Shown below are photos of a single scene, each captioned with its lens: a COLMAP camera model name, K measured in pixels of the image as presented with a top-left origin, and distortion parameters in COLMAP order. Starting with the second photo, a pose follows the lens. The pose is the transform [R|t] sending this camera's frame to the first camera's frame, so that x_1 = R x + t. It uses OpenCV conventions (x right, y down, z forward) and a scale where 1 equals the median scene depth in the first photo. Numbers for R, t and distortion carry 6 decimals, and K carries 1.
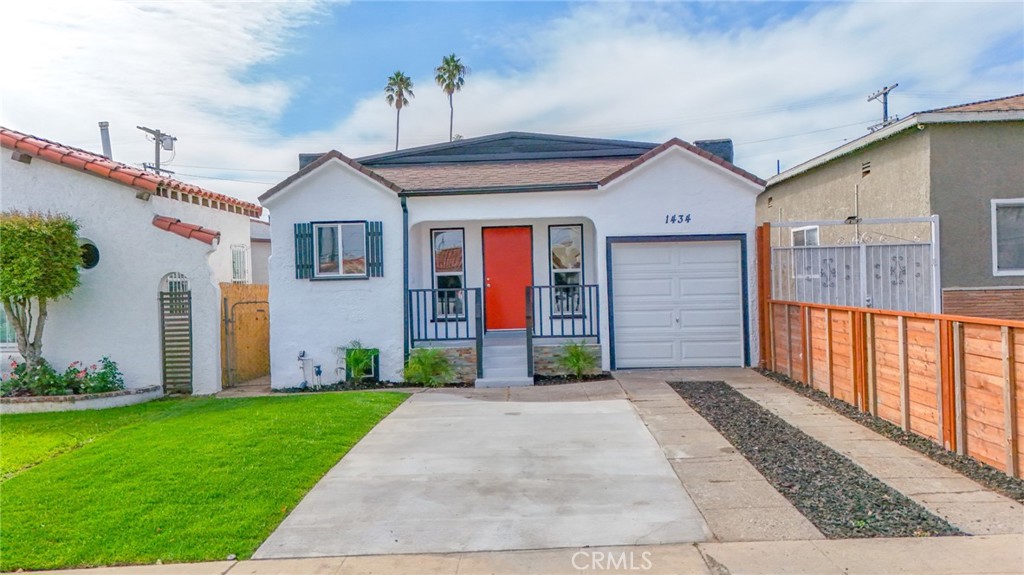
lens RADIAL K [[756.8, 0, 512.6], [0, 756.8, 286.6], [0, 0, 1]] dist [0.073541, -0.070427]
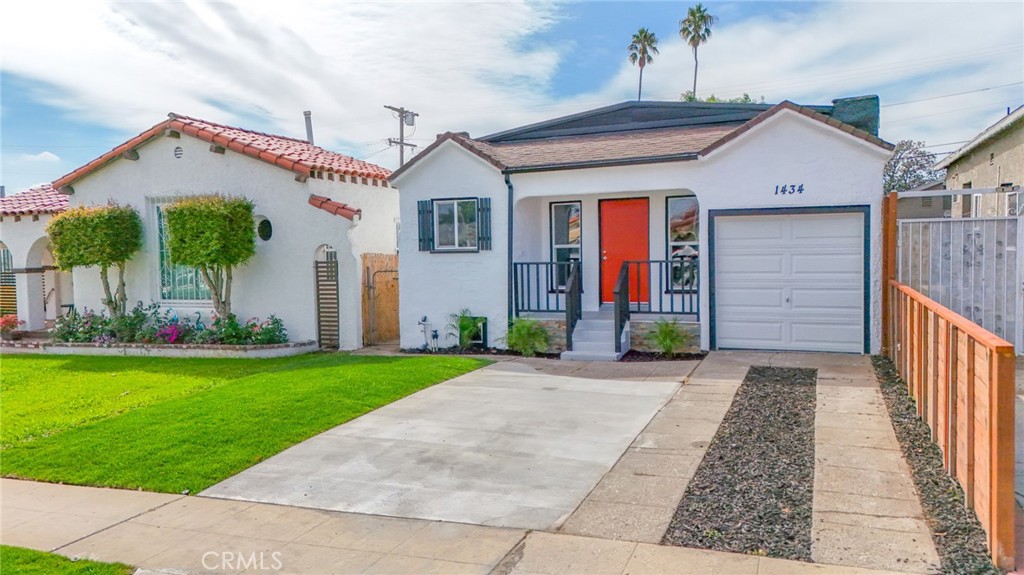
lens RADIAL K [[756.8, 0, 512.0], [0, 756.8, 288.4], [0, 0, 1]] dist [0.073541, -0.070427]
pose [[0.939201, 0.026637, -0.342333, 0.222517], [-0.007382, 0.998322, 0.057429, -0.020631], [0.343288, -0.051410, 0.937822, 0.015157]]
